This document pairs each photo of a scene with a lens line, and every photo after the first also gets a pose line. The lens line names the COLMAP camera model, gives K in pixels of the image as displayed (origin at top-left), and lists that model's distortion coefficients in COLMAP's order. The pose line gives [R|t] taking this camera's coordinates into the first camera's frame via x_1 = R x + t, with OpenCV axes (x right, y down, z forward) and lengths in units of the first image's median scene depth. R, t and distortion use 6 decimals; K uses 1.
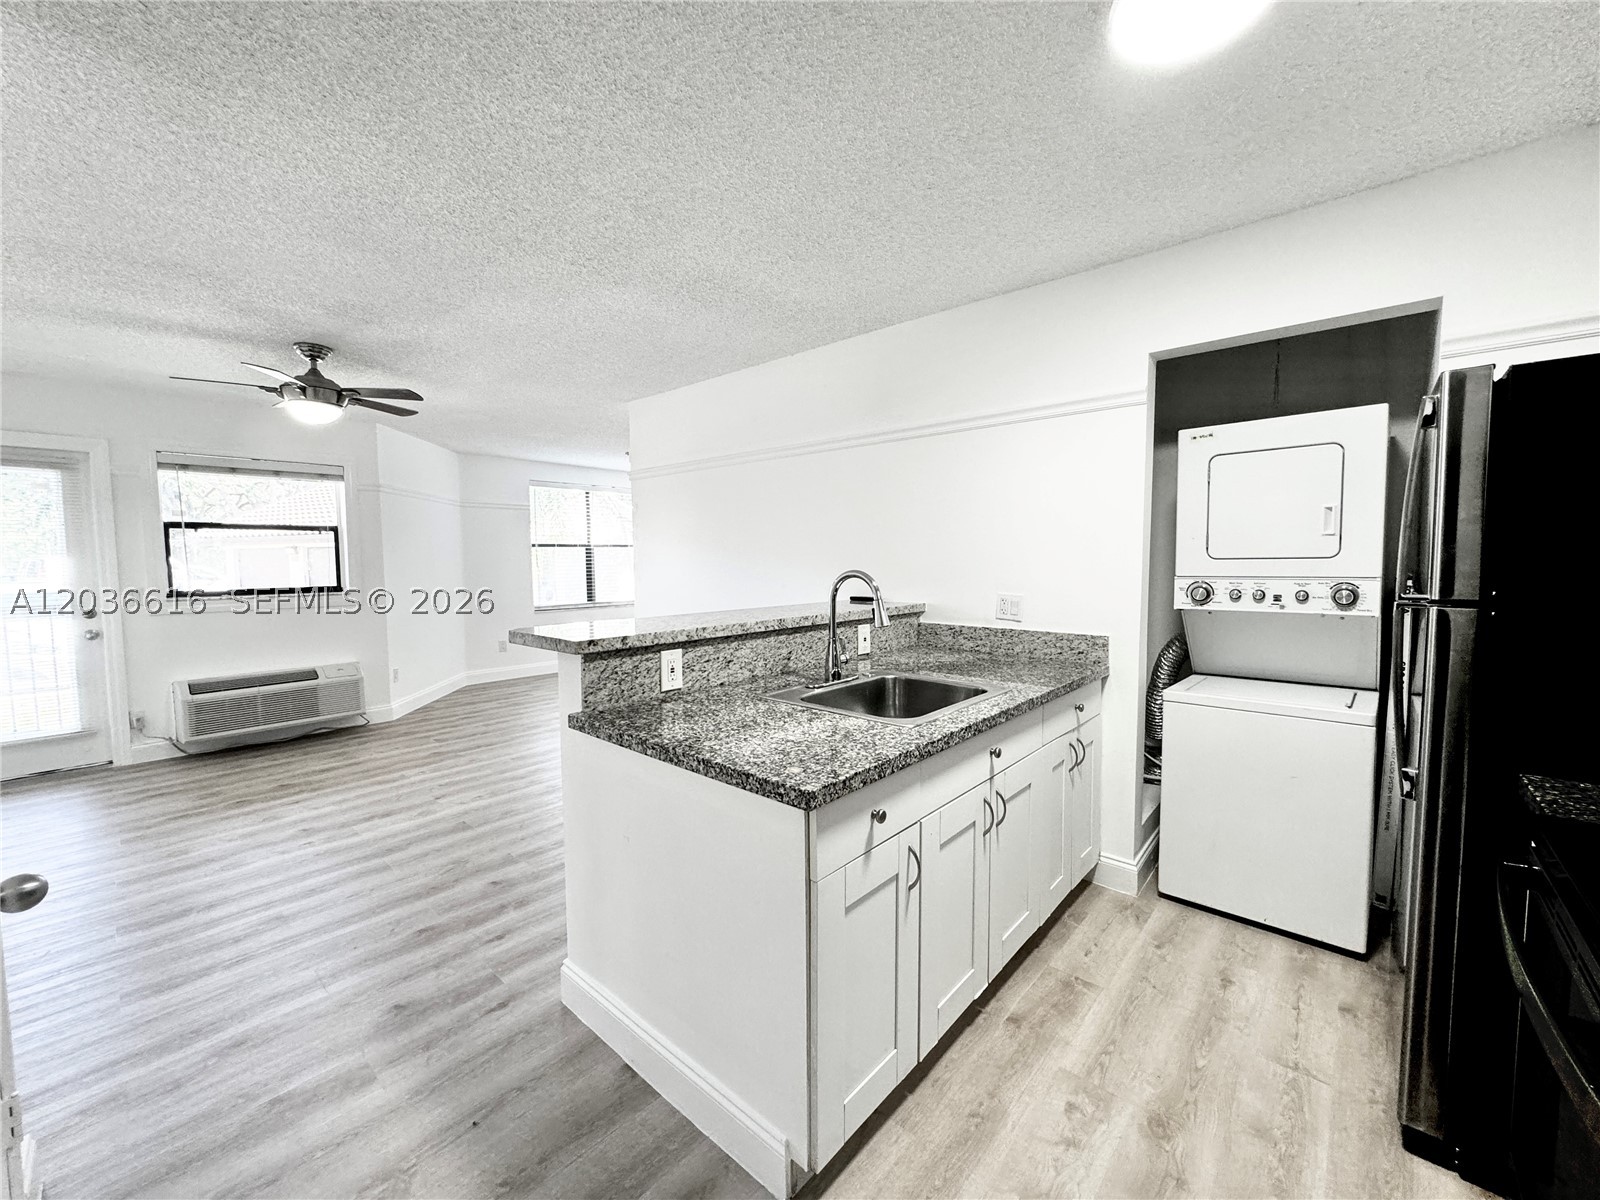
lens RADIAL K [[639.9, 0, 799.1], [0, 639.9, 599.9], [0, 0, 1]] dist [-0.002502, -0.000102]
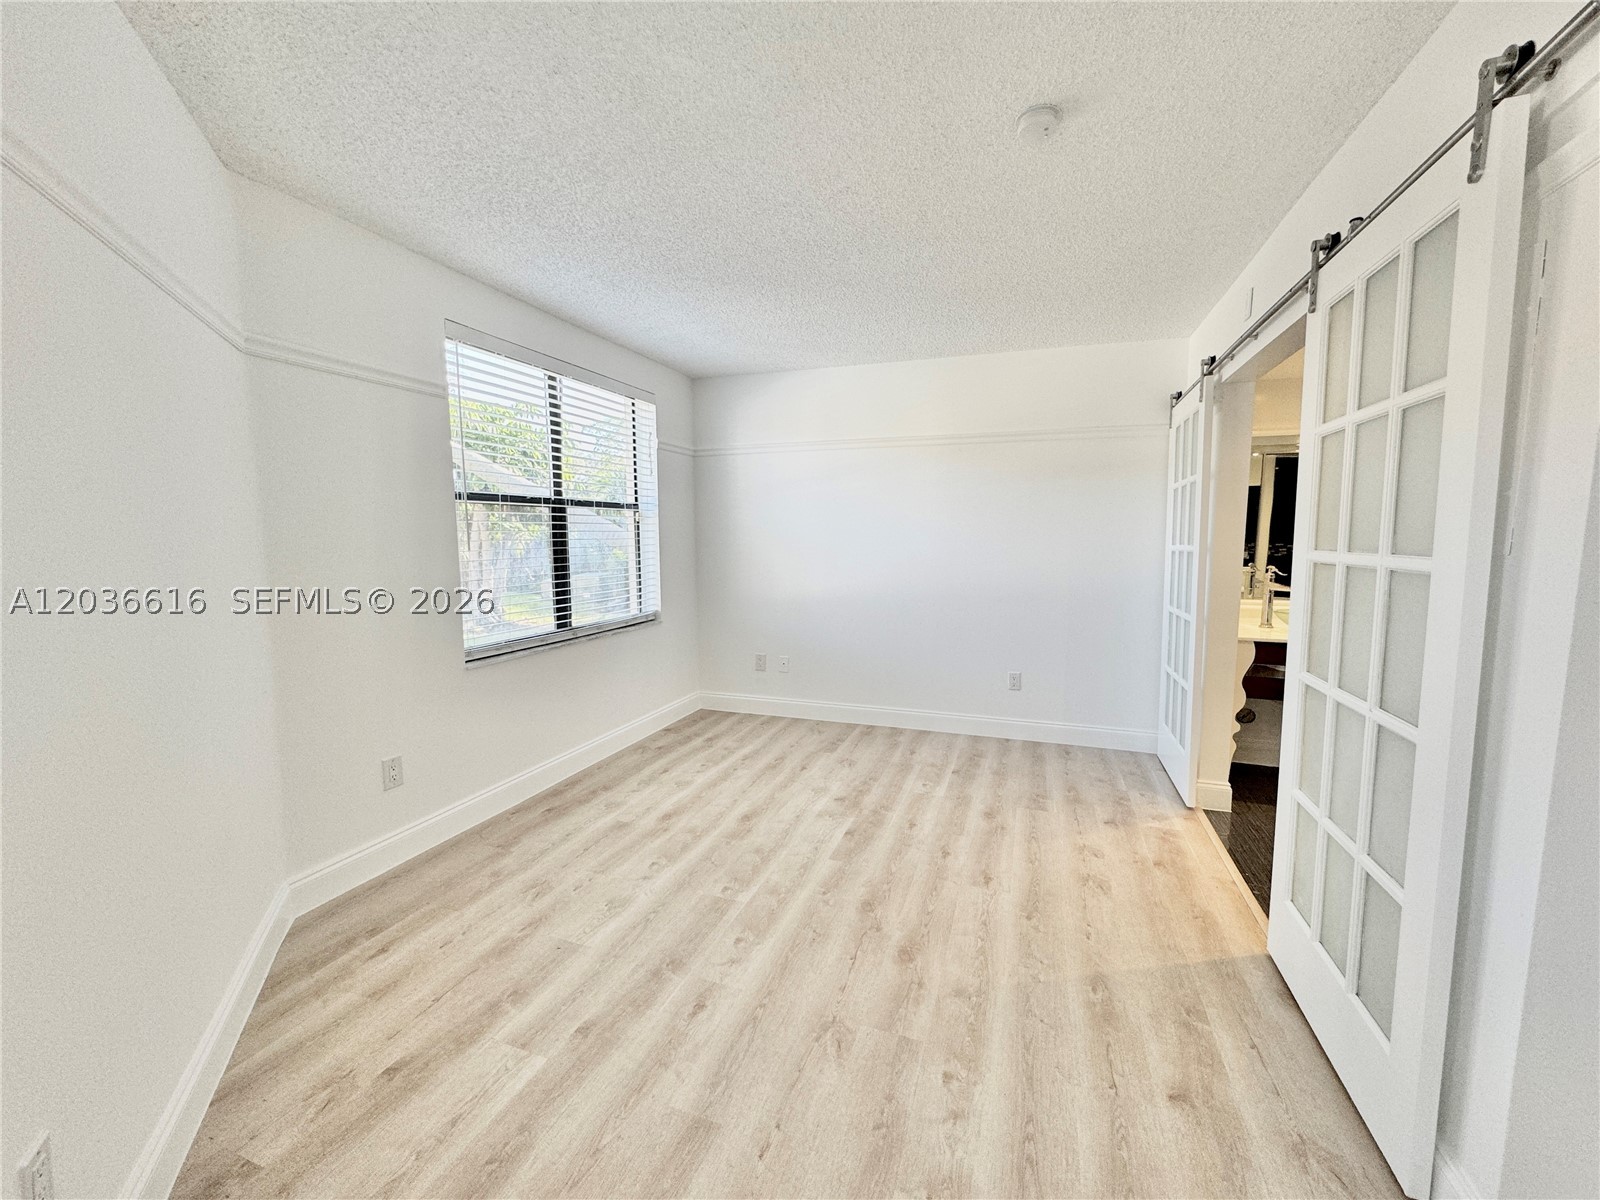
lens RADIAL K [[639.9, 0, 799.1], [0, 639.9, 599.9], [0, 0, 1]] dist [-0.002502, -0.000102]
pose [[0.931267, -0.031128, 0.363005, -1.118237], [0.018100, 0.999066, 0.039237, -0.103236], [-0.363888, -0.029970, 0.930961, 1.731532]]
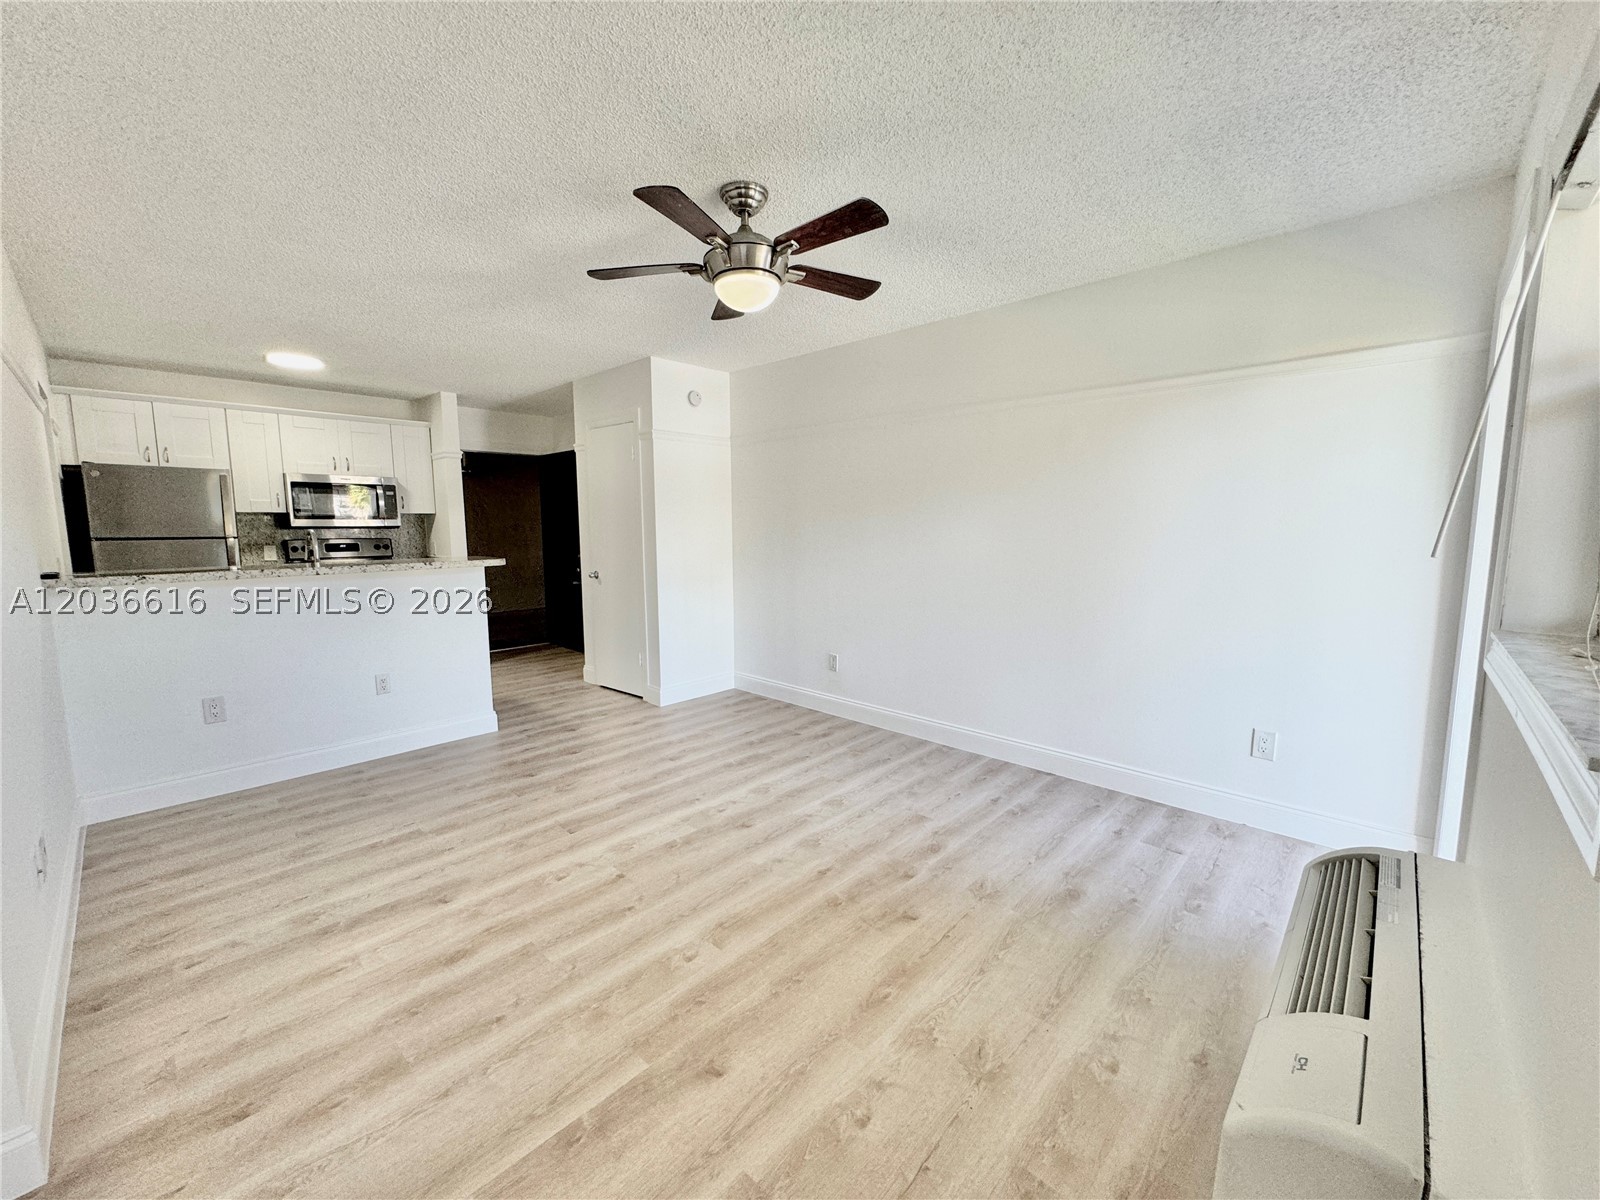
lens RADIAL K [[639.9, 0, 799.1], [0, 639.9, 599.9], [0, 0, 1]] dist [-0.002502, -0.000102]
pose [[-0.999430, 0.006563, 0.033100, -1.157752], [0.012617, 0.982436, 0.186173, -0.145559], [-0.031297, 0.186484, -0.981959, 2.381706]]
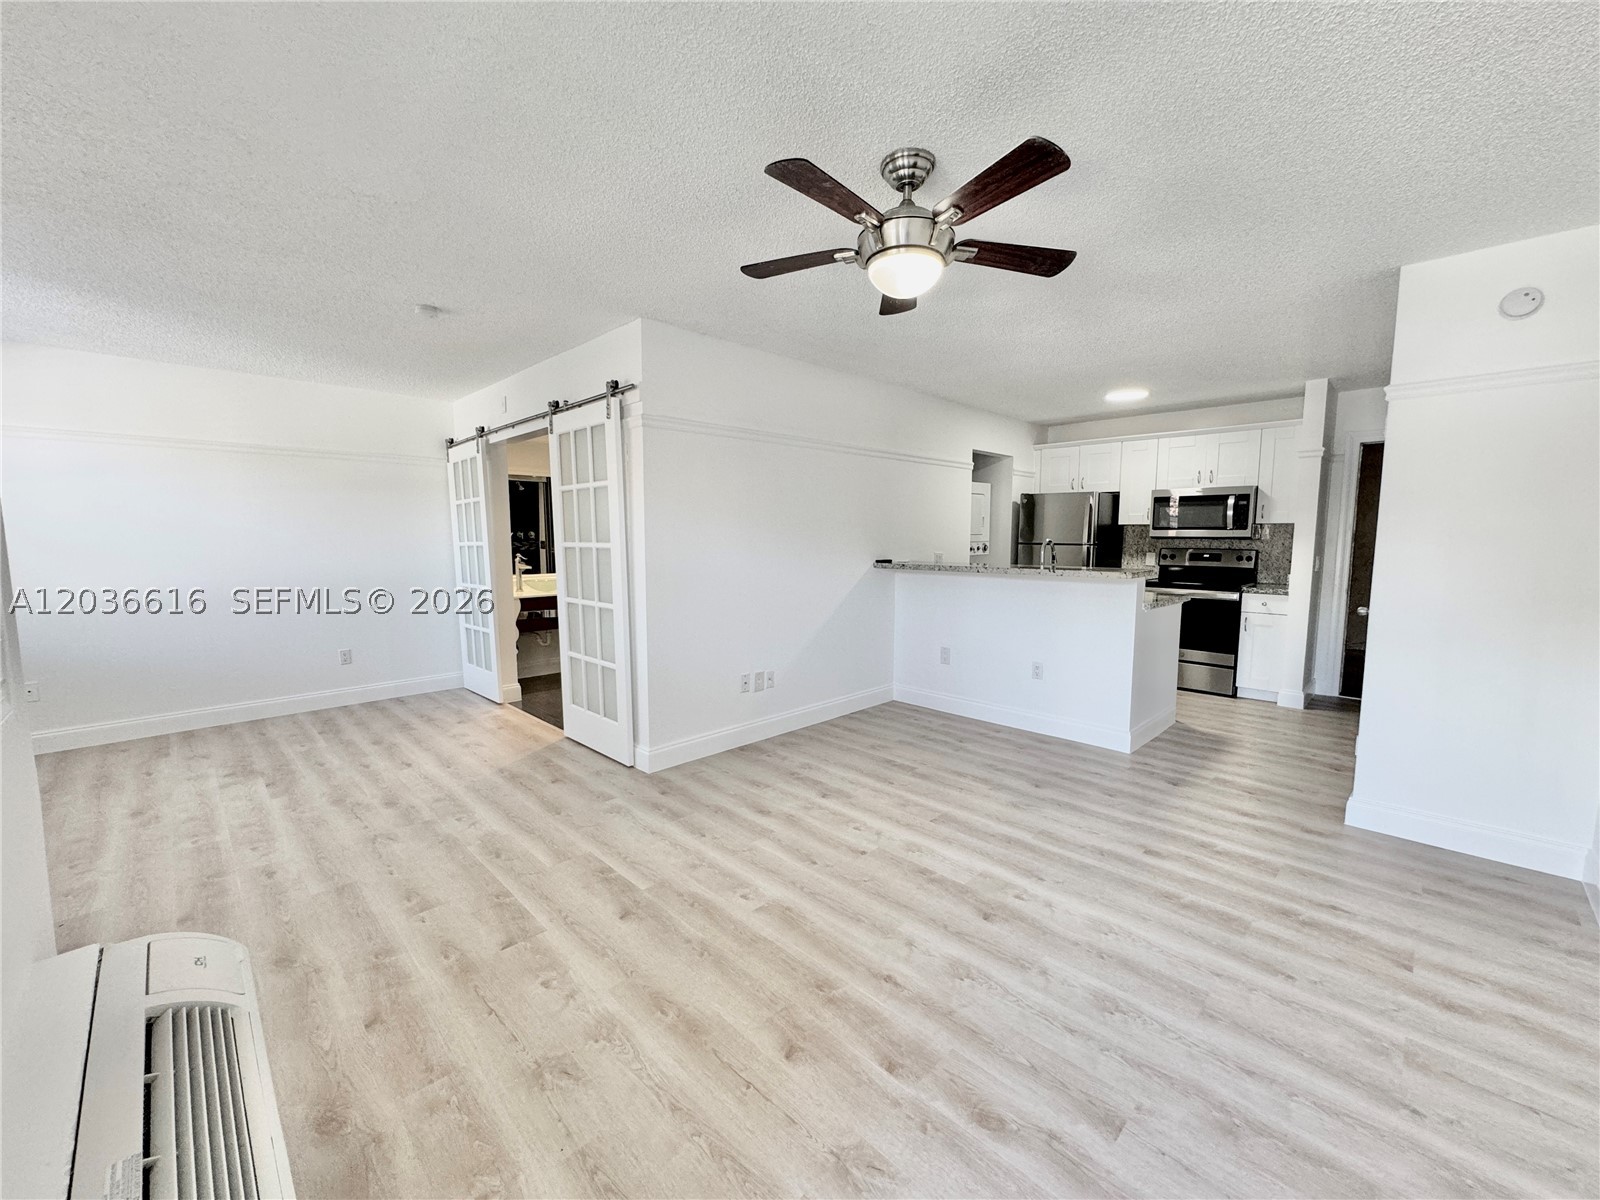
lens RADIAL K [[639.9, 0, 799.1], [0, 639.9, 599.9], [0, 0, 1]] dist [-0.002502, -0.000102]
pose [[0.061894, -0.096069, 0.993448, -1.911817], [0.065378, 0.993609, 0.092012, -0.084272], [-0.995939, 0.059255, 0.067779, 1.498081]]
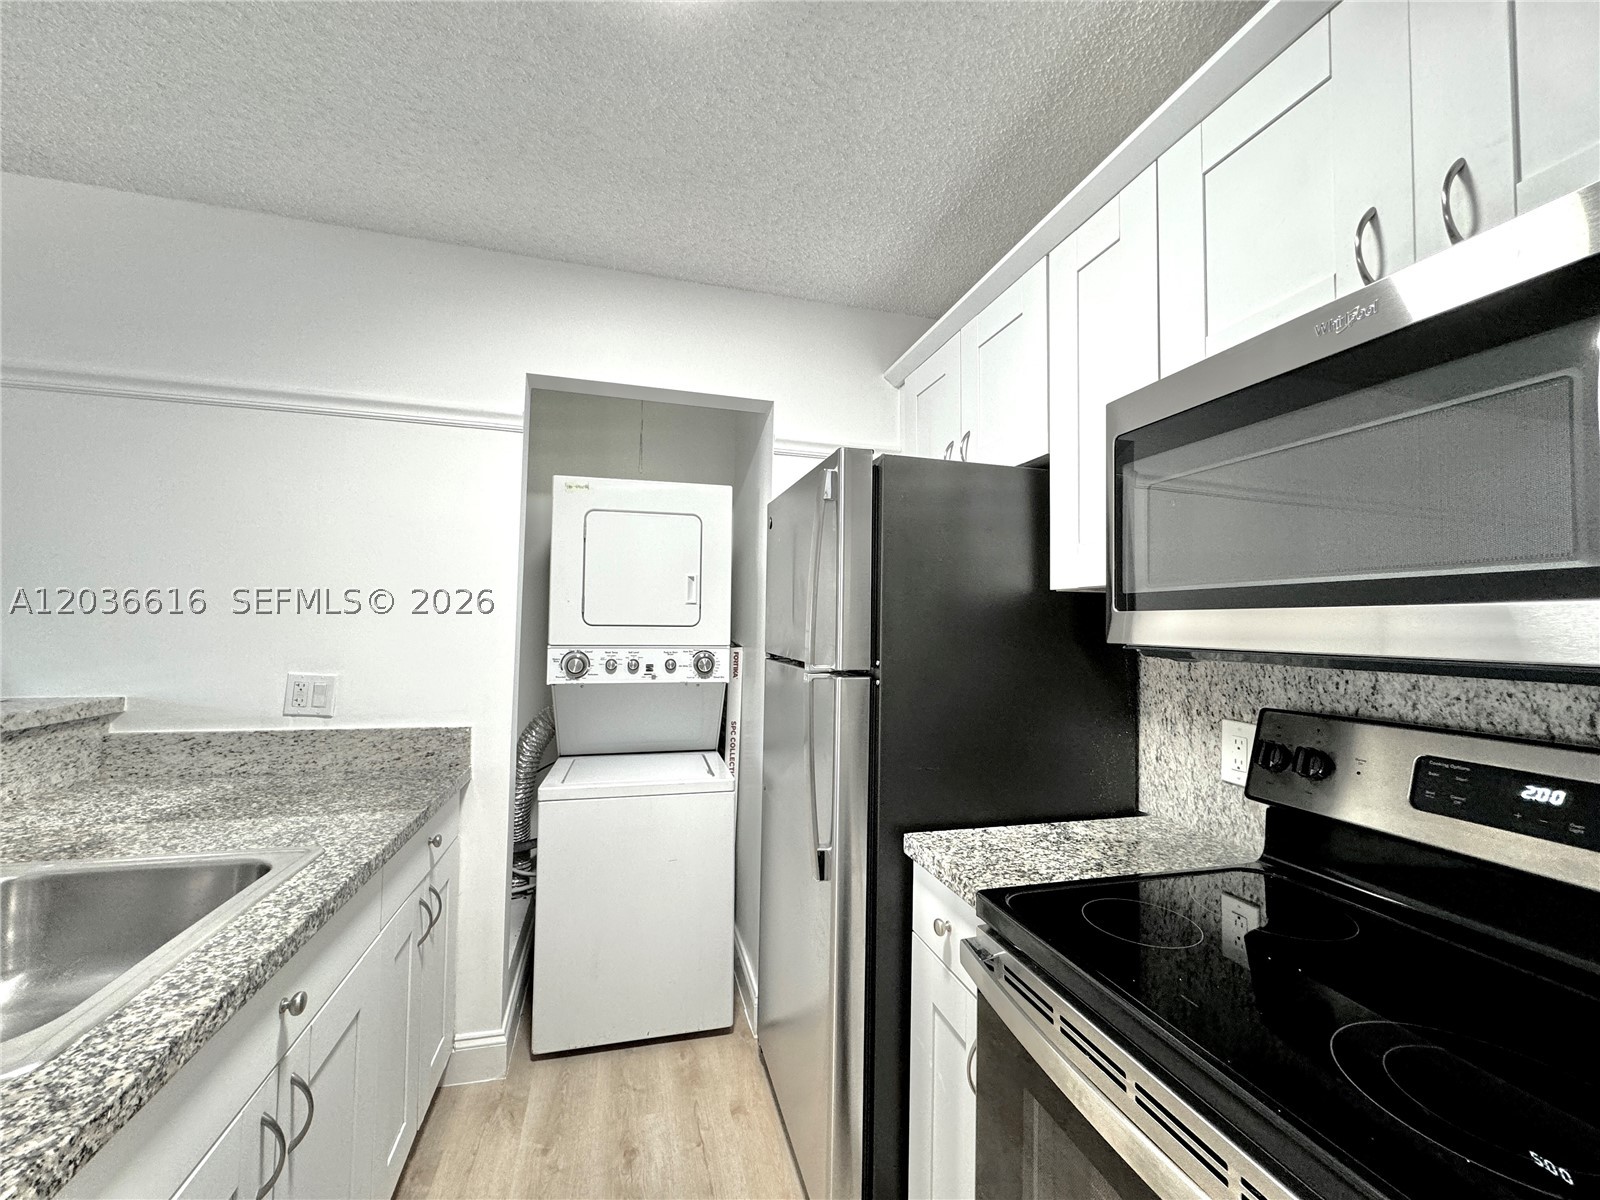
lens RADIAL K [[639.9, 0, 799.1], [0, 639.9, 599.9], [0, 0, 1]] dist [-0.002502, -0.000102]
pose [[0.545261, 0.051487, 0.836684, 0.066467], [0.033971, 0.995935, -0.083426, -0.015732], [-0.837578, 0.073912, 0.541295, 0.279550]]
